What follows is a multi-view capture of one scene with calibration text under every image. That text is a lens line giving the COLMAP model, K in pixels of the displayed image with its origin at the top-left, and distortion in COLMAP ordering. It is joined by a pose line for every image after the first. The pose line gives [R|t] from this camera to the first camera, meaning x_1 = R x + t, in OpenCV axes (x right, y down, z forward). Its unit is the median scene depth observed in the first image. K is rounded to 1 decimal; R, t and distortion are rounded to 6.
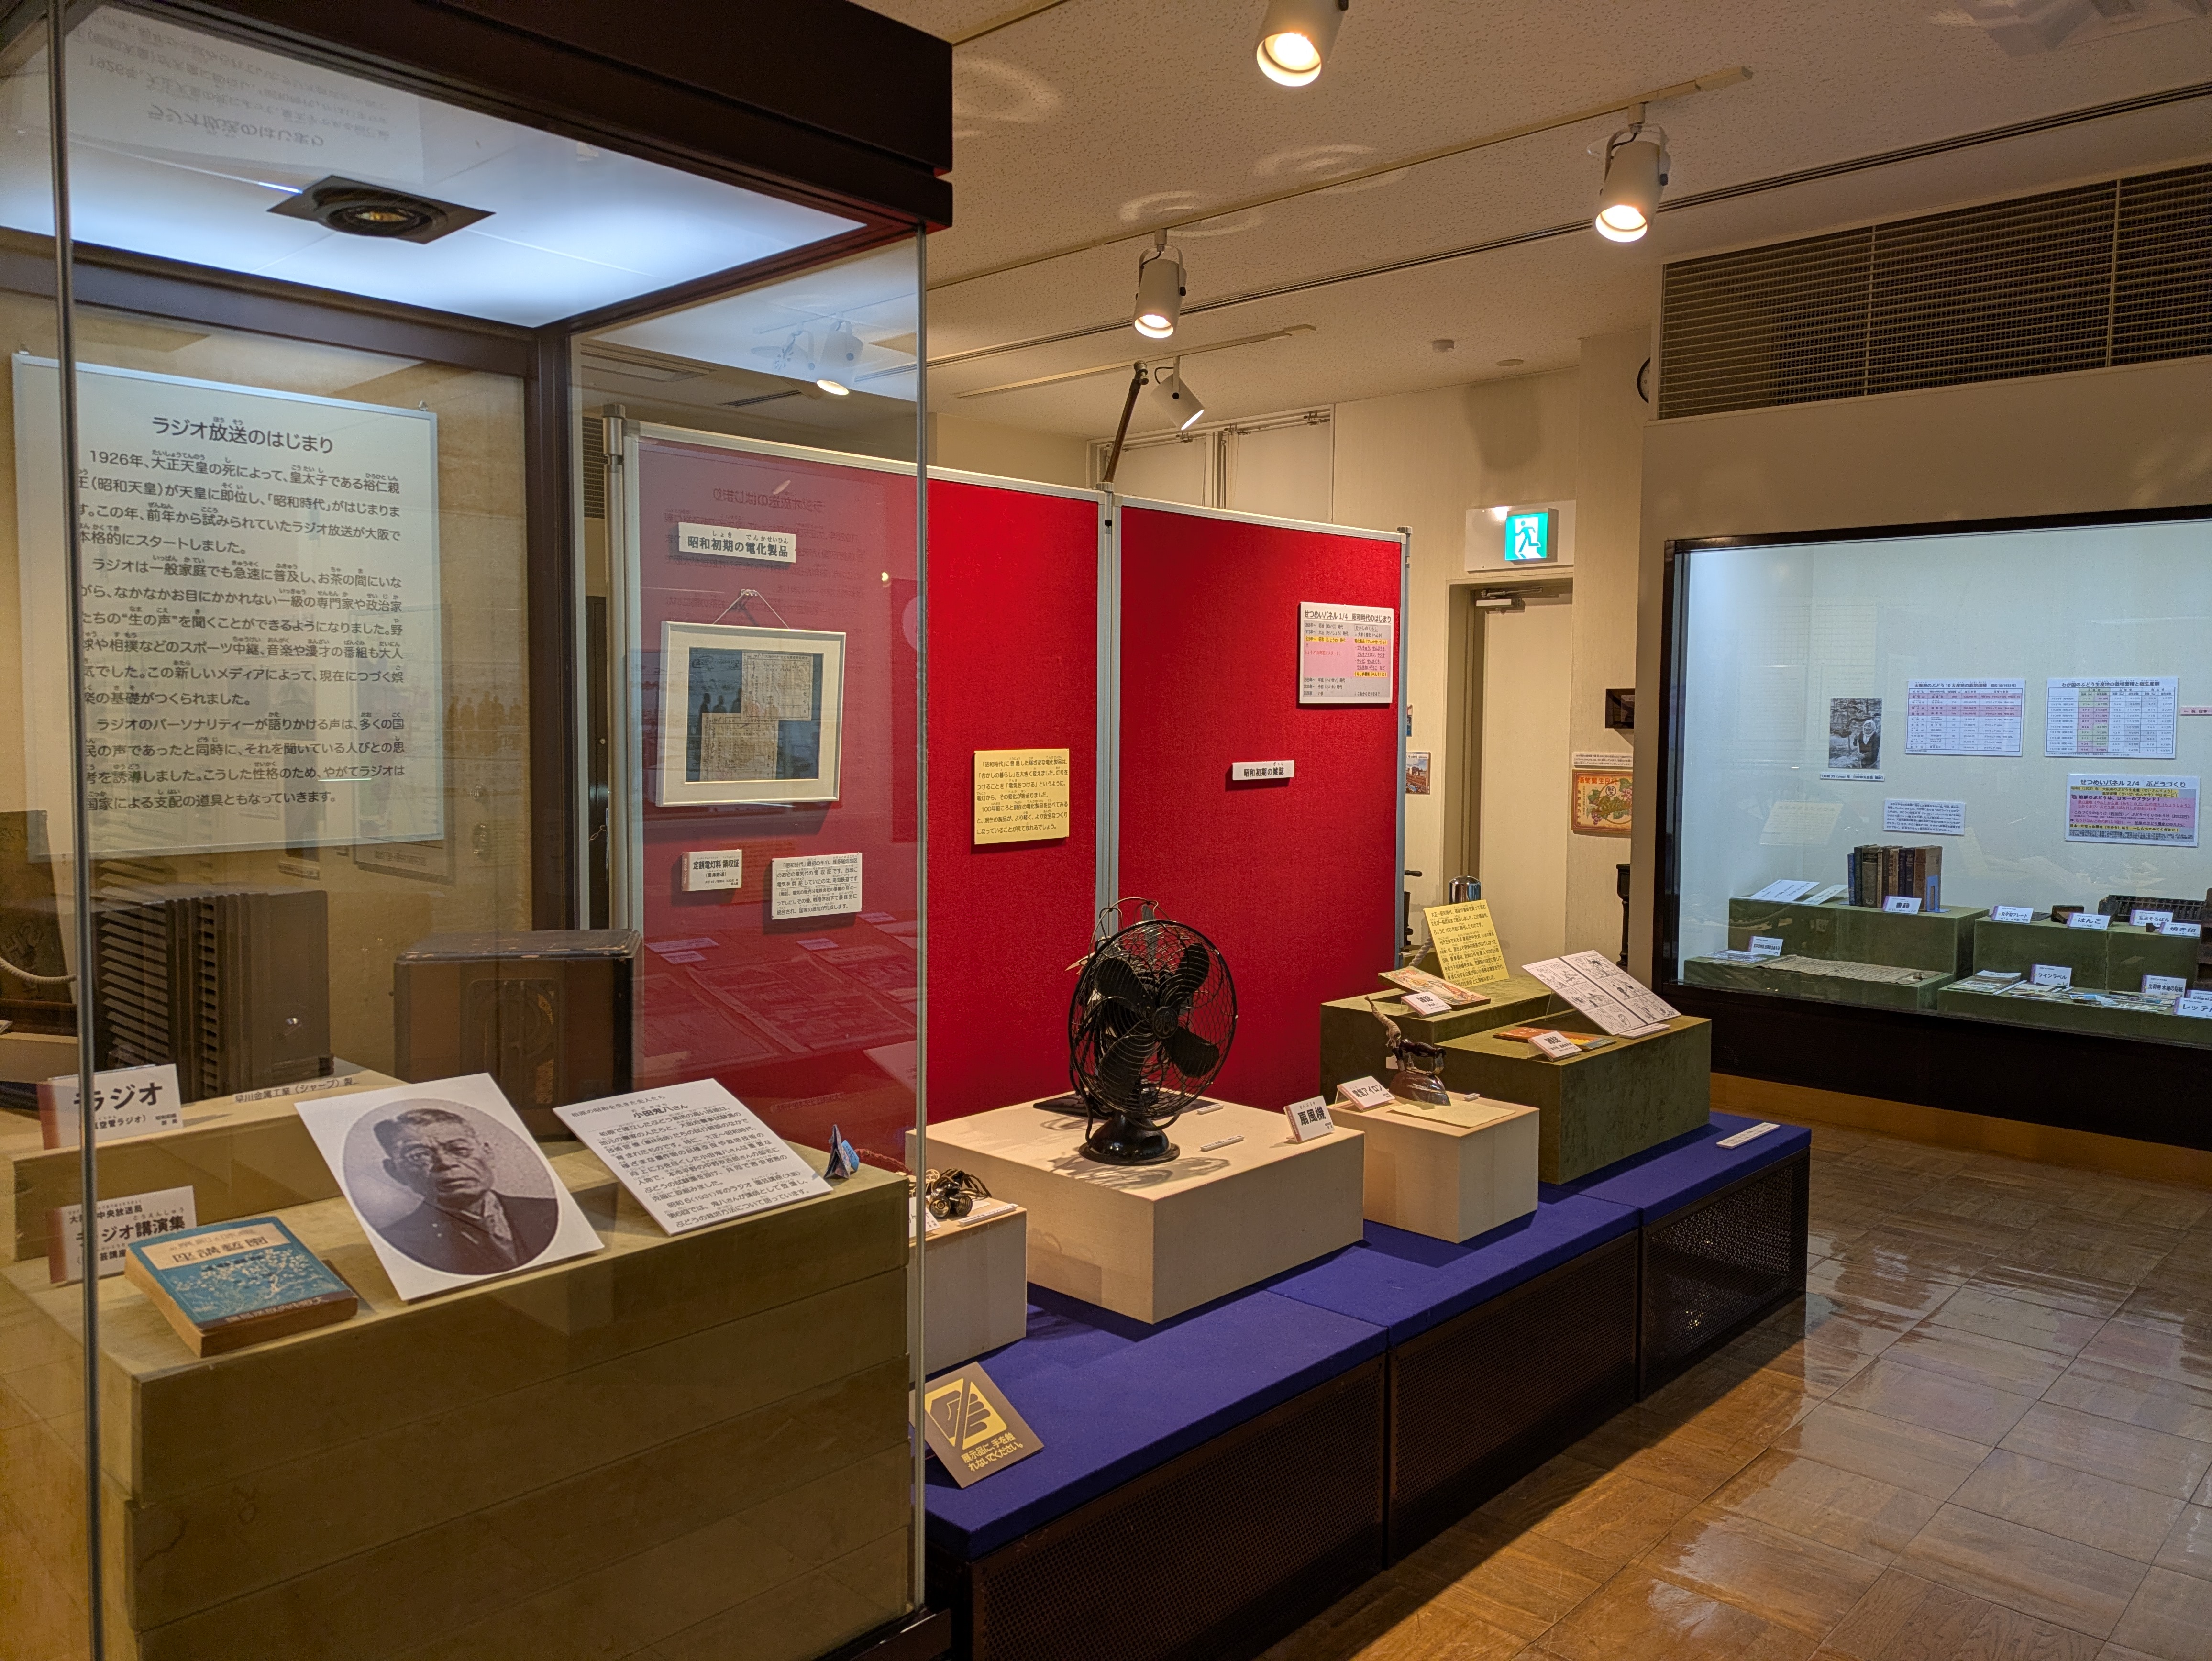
lens RADIAL K [[1630.1, 0, 1106.0], [0, 1630.1, 830.5], [0, 0, 1]] dist [0.084740, -0.103931]
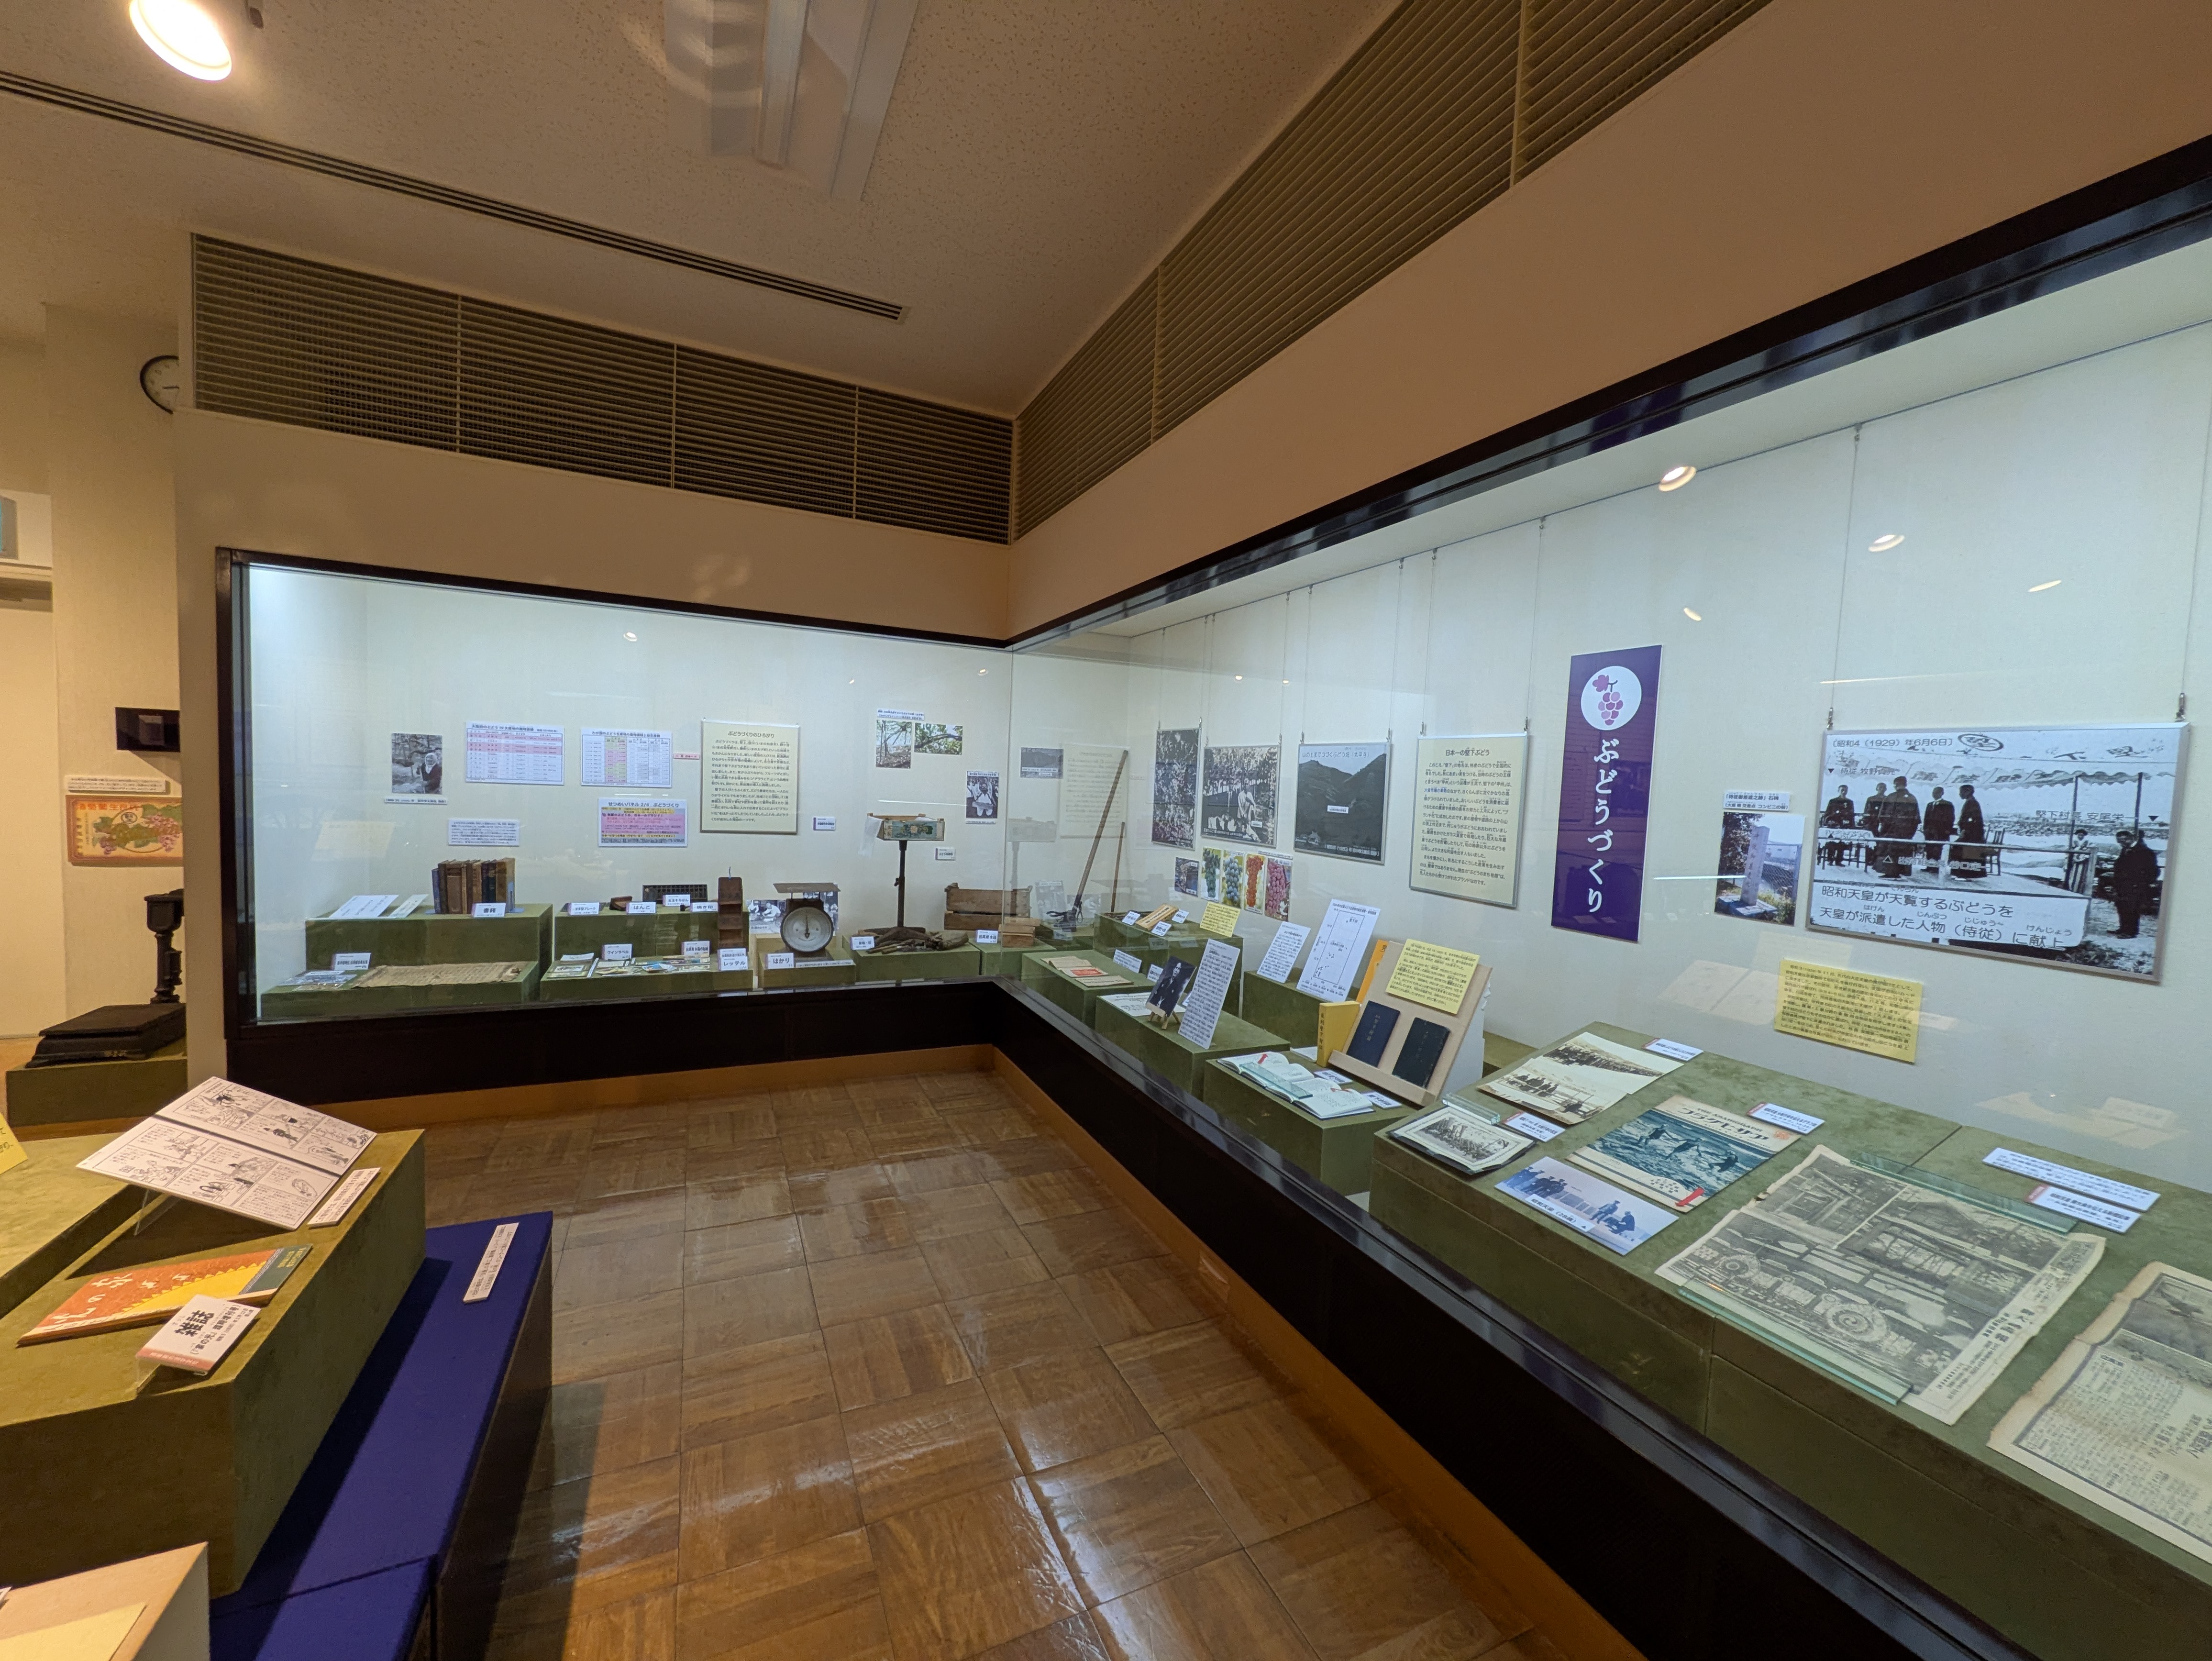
lens RADIAL K [[872.6, 0, 1095.3], [0, 872.6, 834.9], [0, 0, 1]] dist [-0.000362, -0.000153]
pose [[0.386643, -0.047850, 0.920987, 0.072502], [0.027019, 0.998812, 0.040551, -0.022226], [-0.921833, 0.009205, 0.387477, 0.345155]]
